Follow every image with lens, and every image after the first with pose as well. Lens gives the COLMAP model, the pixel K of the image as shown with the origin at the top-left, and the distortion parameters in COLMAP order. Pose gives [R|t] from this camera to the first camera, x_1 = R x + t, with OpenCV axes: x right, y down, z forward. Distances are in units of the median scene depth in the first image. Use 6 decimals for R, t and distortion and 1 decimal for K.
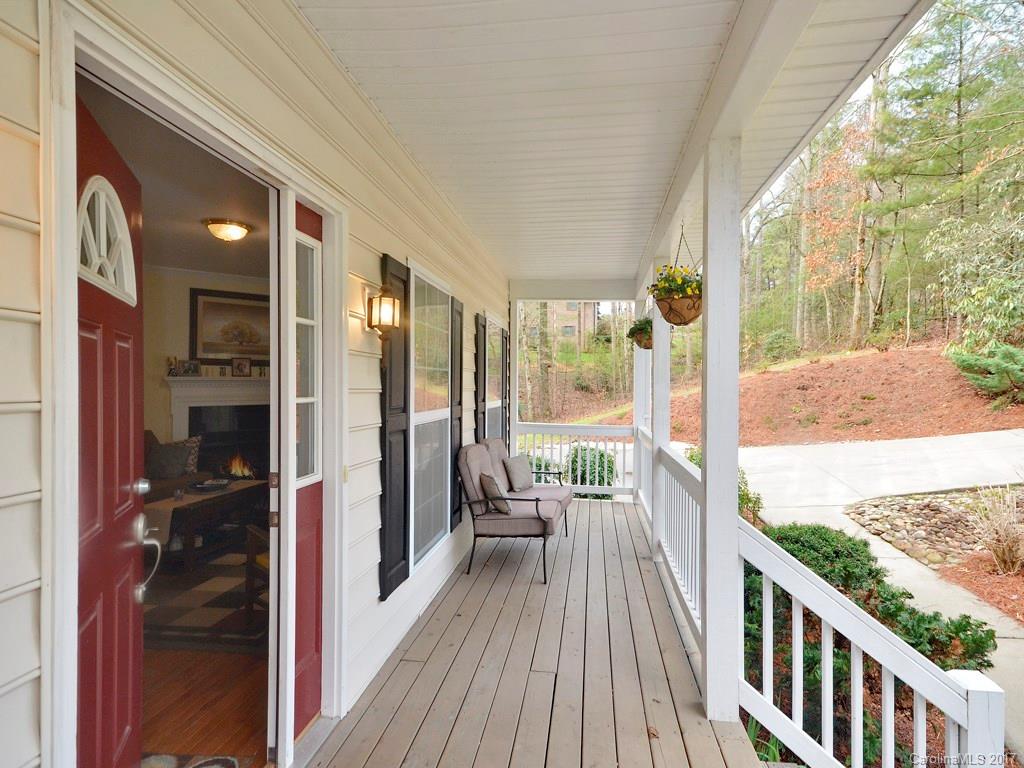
lens RADIAL K [[541.9, 0, 565.3], [0, 541.9, 374.8], [0, 0, 1]] dist [0.005081, 0.001110]
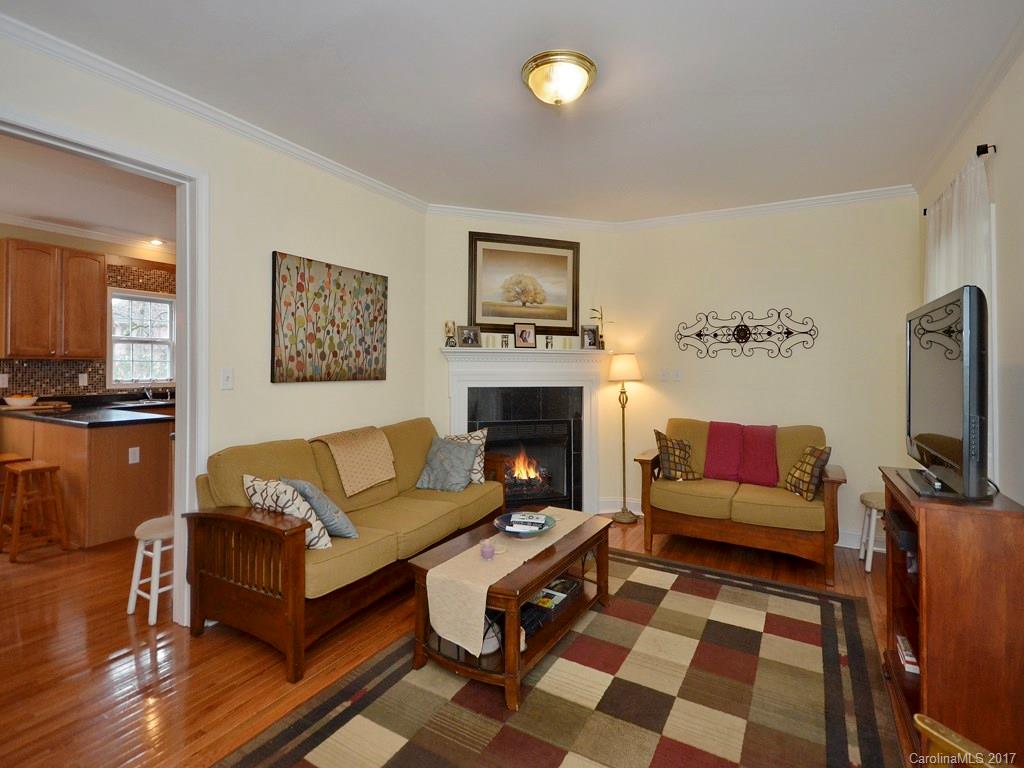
lens RADIAL K [[500.5, 0, 542.1], [0, 500.5, 353.5], [0, 0, 1]] dist [-0.004734, -0.000164]
pose [[0.926253, 0.000018, -0.376903, -0.327902], [0.000019, 1.000000, 0.000094, 0.011212], [0.376903, -0.000094, 0.926253, 0.385562]]
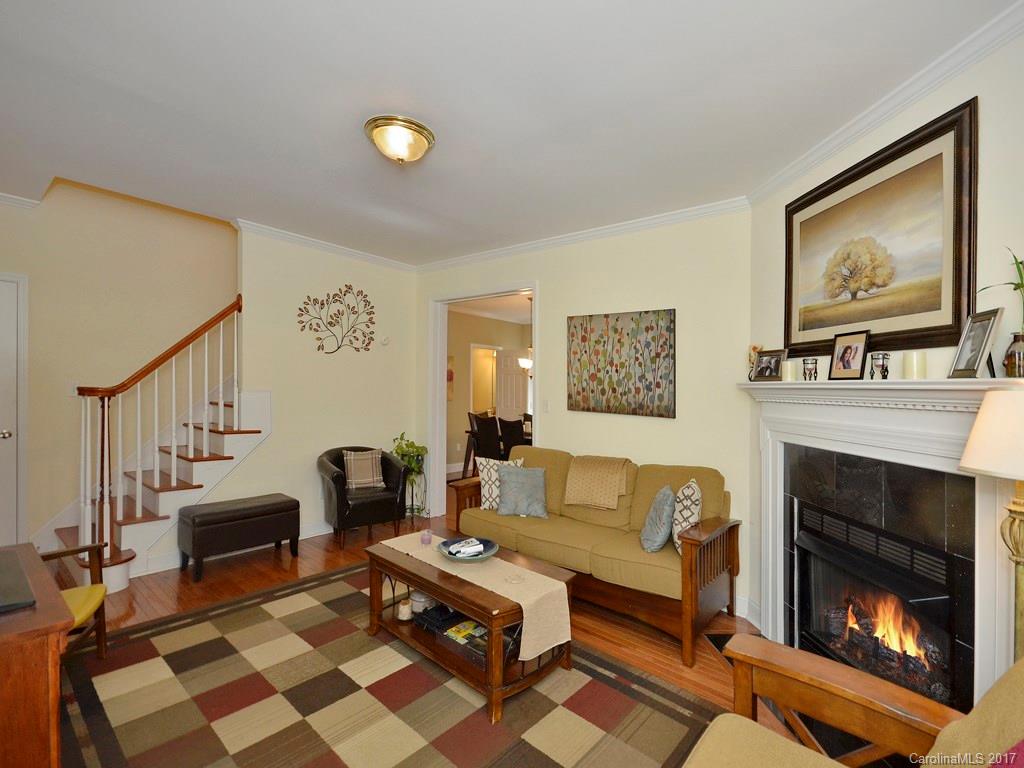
lens RADIAL K [[468.3, 0, 509.3], [0, 468.3, 390.9], [0, 0, 1]] dist [0.018545, 0.001225]
pose [[-0.590179, -0.007031, -0.807242, -0.186330], [-0.011725, 0.999931, -0.000137, 0.014344], [0.807188, 0.009384, -0.590221, 1.045389]]
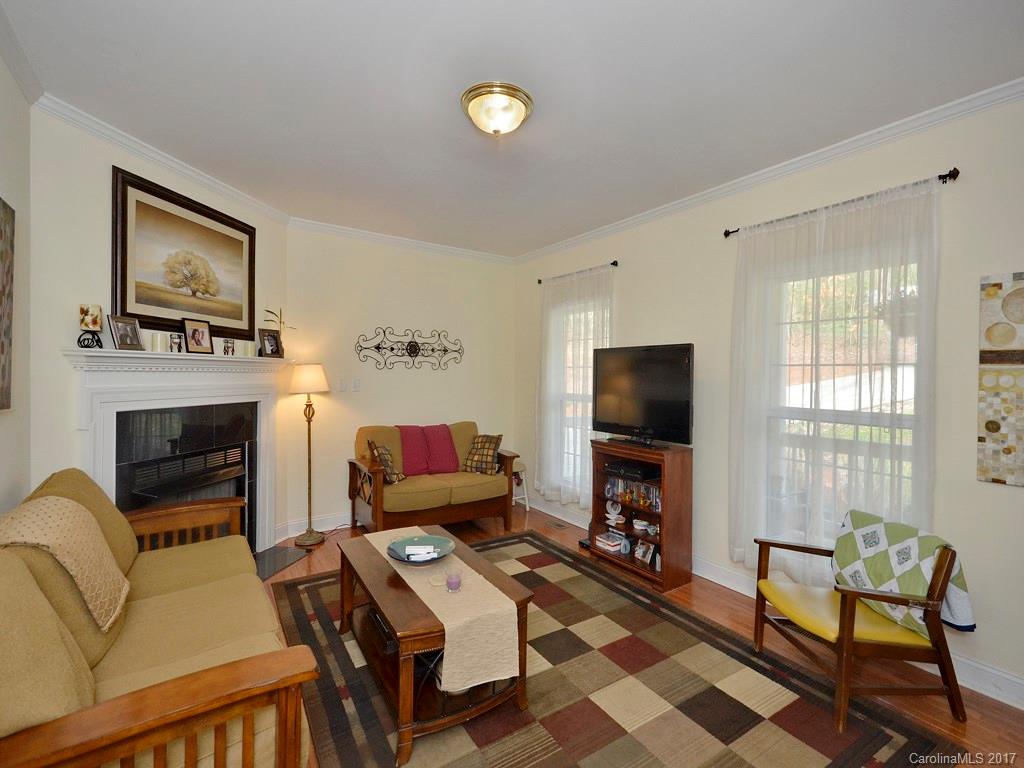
lens RADIAL K [[468.3, 0, 515.0], [0, 468.3, 379.0], [0, 0, 1]] dist [0.018545, 0.001225]
pose [[0.775115, 0.003056, 0.631813, -0.676837], [-0.023811, 0.999419, 0.024378, 0.010224], [-0.631372, -0.033940, 0.774737, 0.438648]]
